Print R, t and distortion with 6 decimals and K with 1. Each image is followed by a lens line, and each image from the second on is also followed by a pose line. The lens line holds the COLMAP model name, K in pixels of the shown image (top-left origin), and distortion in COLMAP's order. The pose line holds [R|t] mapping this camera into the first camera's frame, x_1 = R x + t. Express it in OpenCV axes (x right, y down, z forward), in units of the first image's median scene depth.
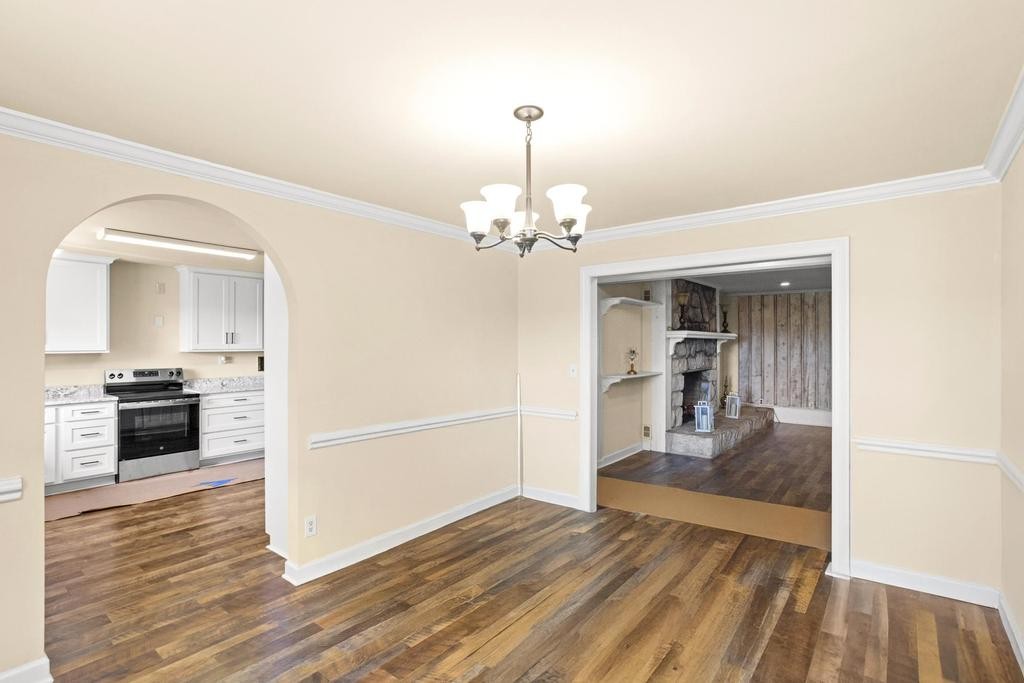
lens RADIAL K [[495.1, 0, 512.0], [0, 495.1, 341.5], [0, 0, 1]] dist [-0.059850, 0.030130]
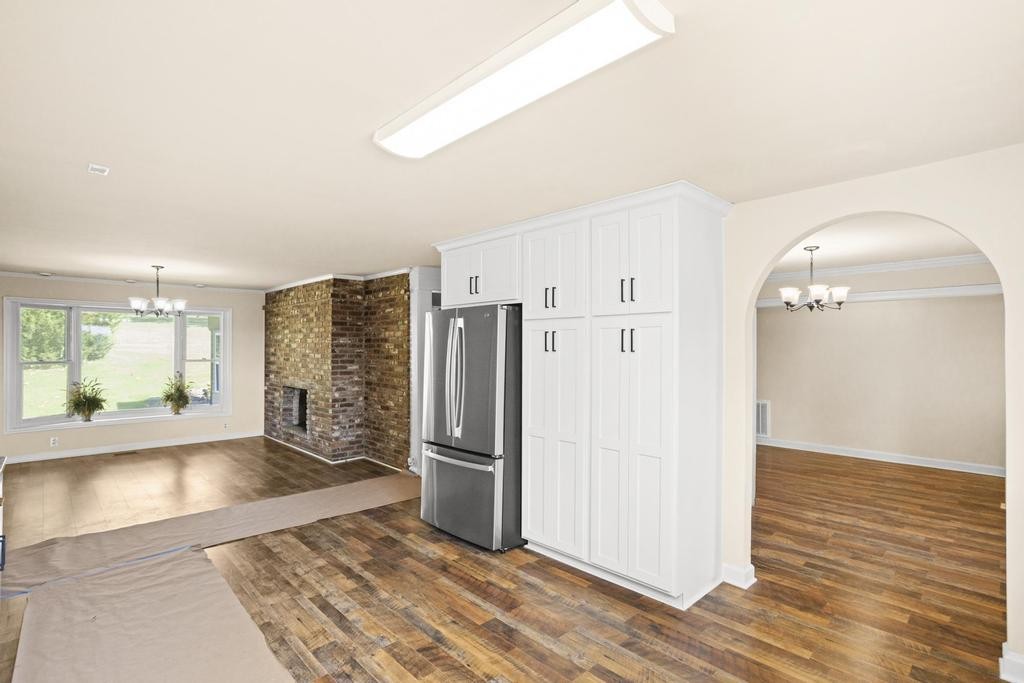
lens RADIAL K [[495.1, 0, 512.0], [0, 495.1, 341.5], [0, 0, 1]] dist [-0.059850, 0.030130]
pose [[0.142371, 0.007905, 0.989782, -1.766165], [-0.010370, 0.999925, -0.006495, 0.001561], [-0.989759, -0.009339, 0.142443, 1.562262]]
